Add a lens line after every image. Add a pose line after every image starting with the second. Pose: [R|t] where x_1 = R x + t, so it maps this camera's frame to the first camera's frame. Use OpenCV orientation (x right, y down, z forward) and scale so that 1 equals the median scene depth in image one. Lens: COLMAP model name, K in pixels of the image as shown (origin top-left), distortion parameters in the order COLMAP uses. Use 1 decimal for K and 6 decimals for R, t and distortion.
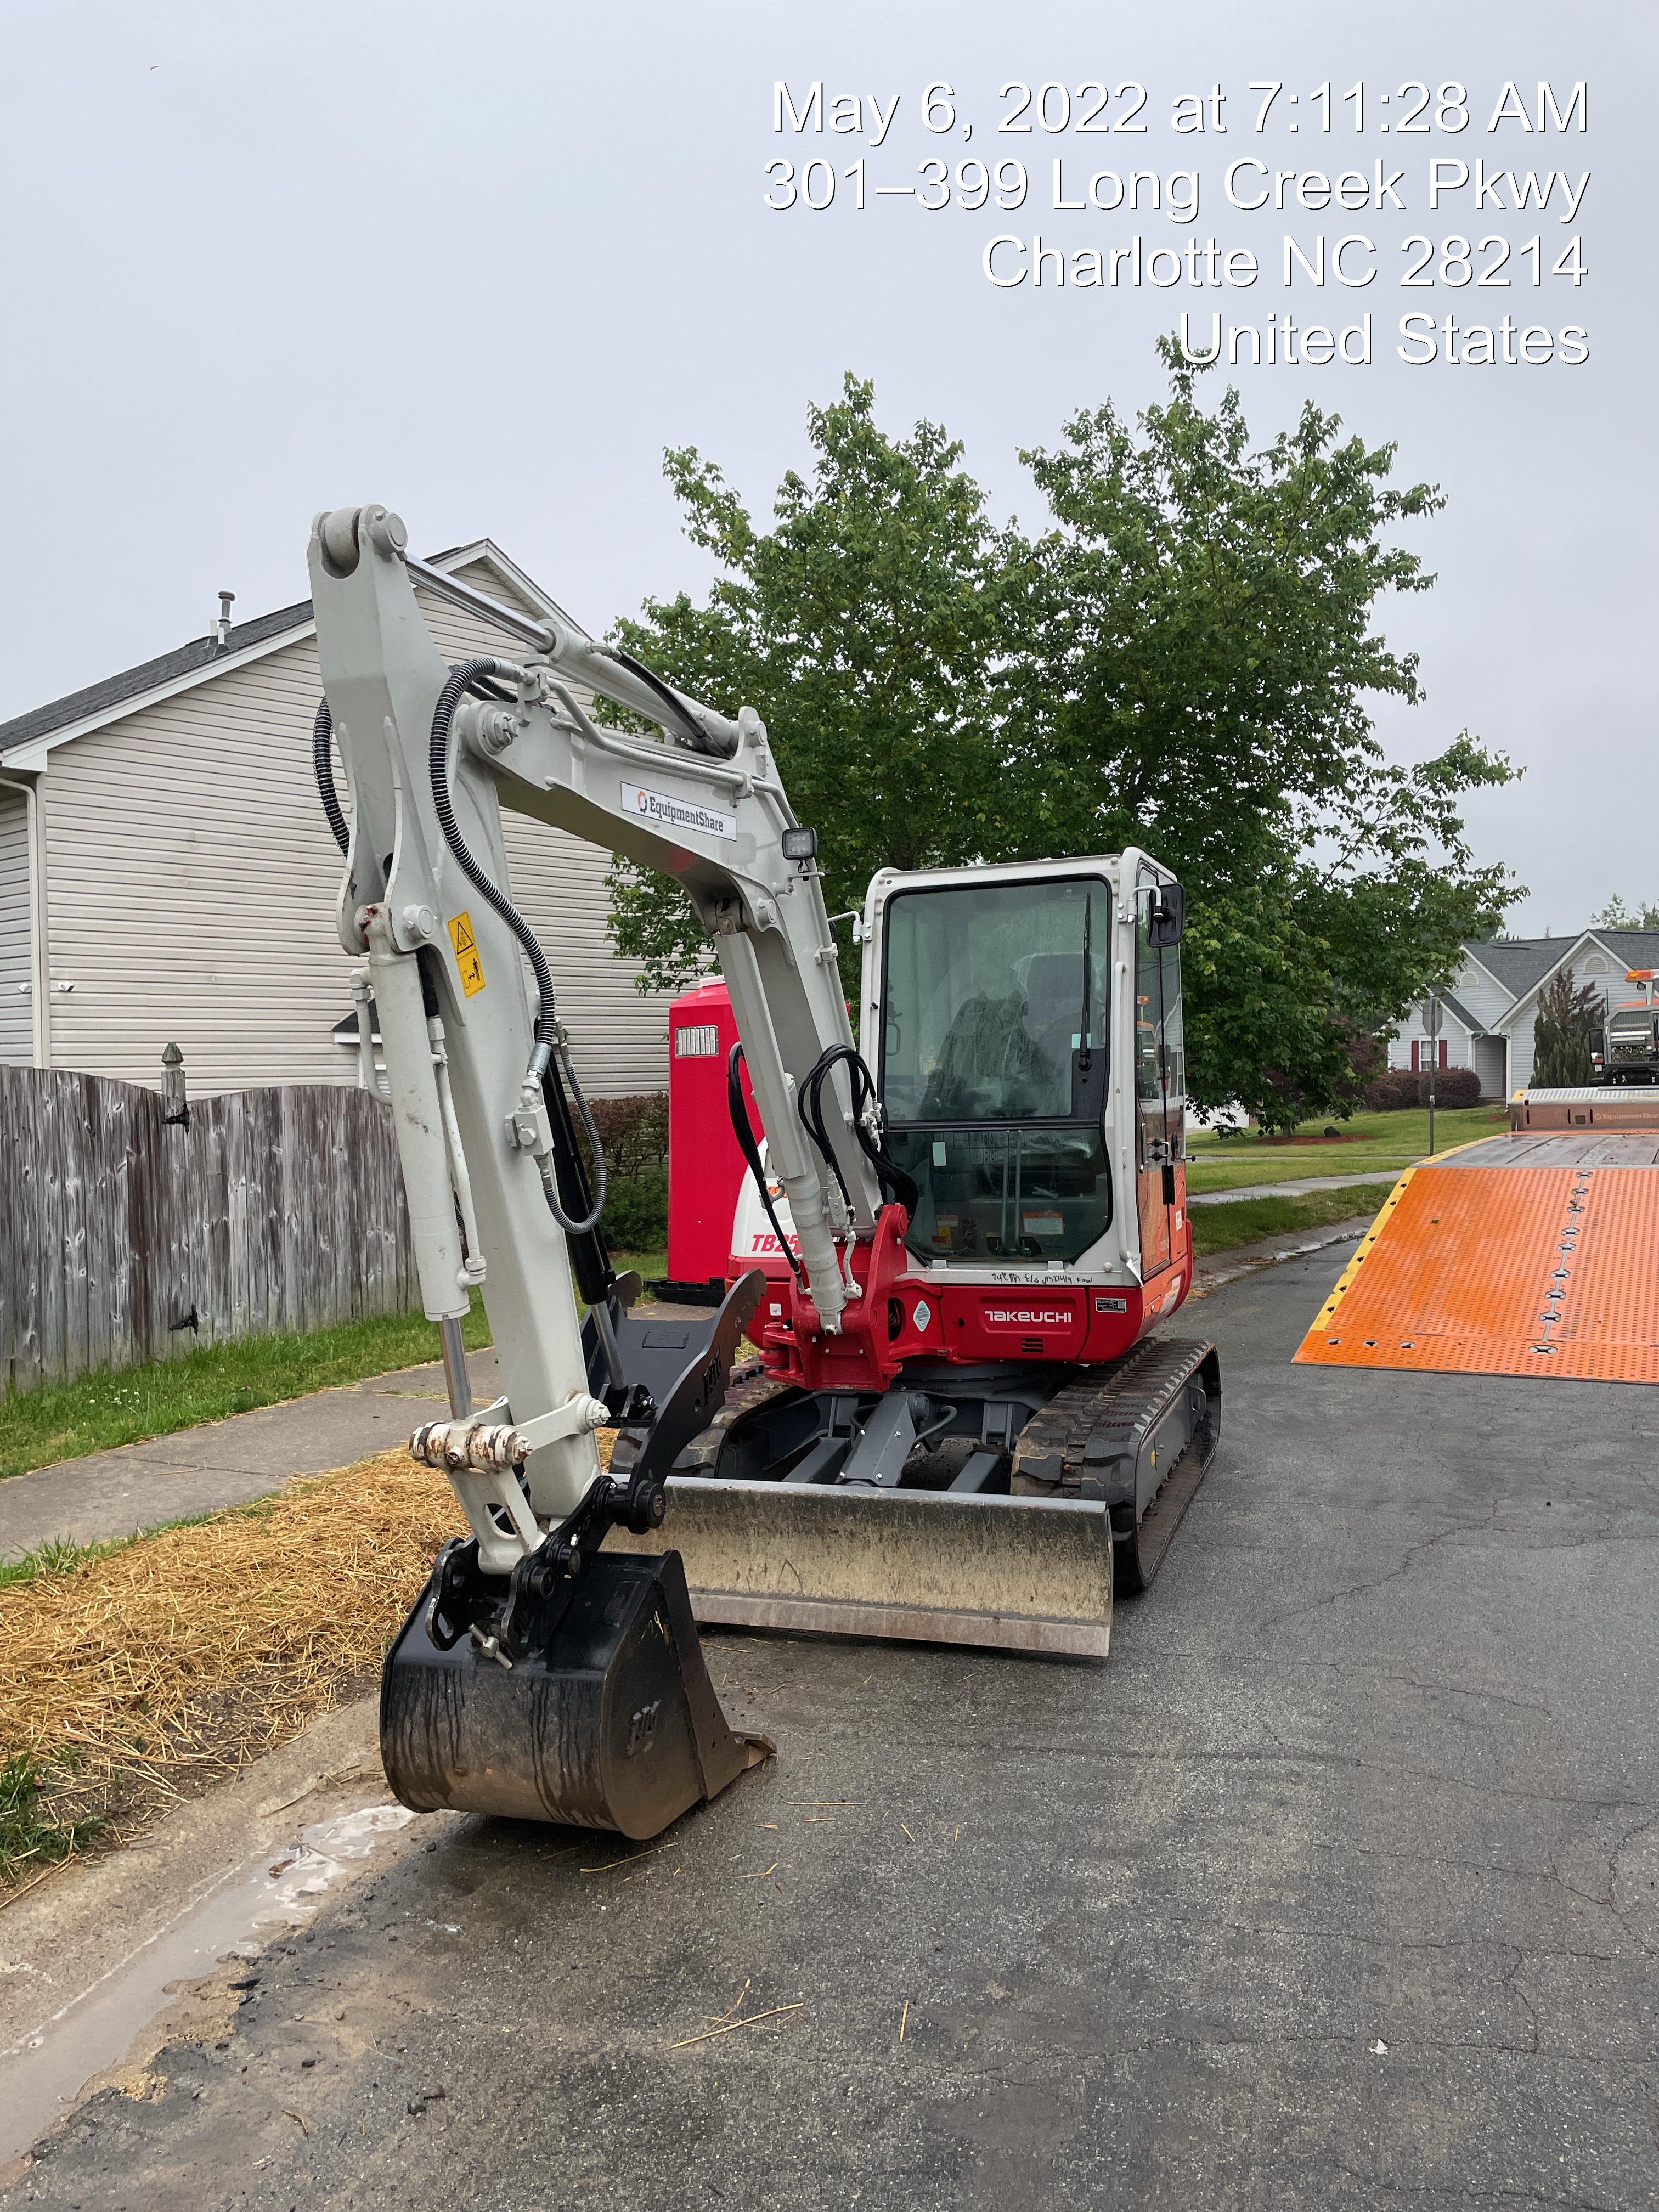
lens RADIAL K [[1676.9, 0, 817.3], [0, 1676.9, 1100.9], [0, 0, 1]] dist [0.062793, -0.014055]
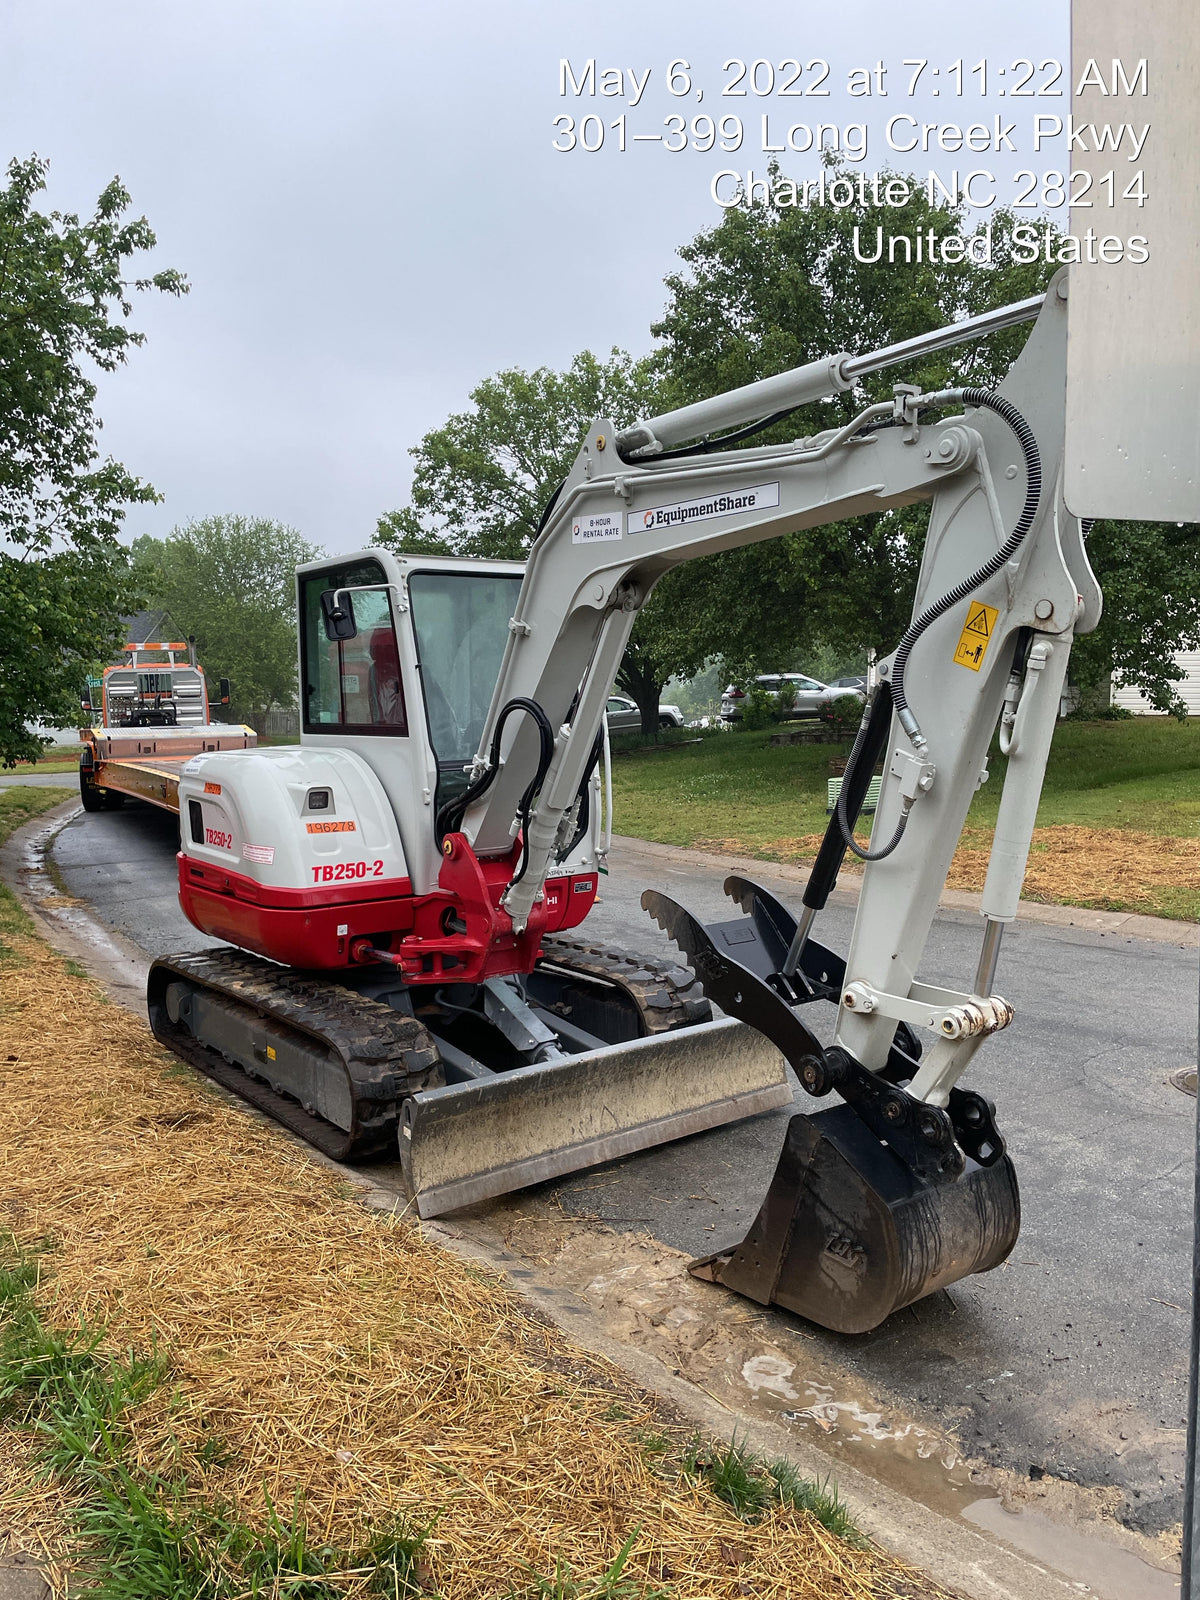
lens RADIAL K [[1212.9, 0, 615.0], [0, 1212.9, 807.2], [0, 0, 1]] dist [0.062793, -0.014055]
pose [[0.559406, -0.066329, 0.826236, -0.755419], [0.017604, 0.997519, 0.068161, -0.016654], [-0.828707, -0.023585, 0.559185, 0.478078]]
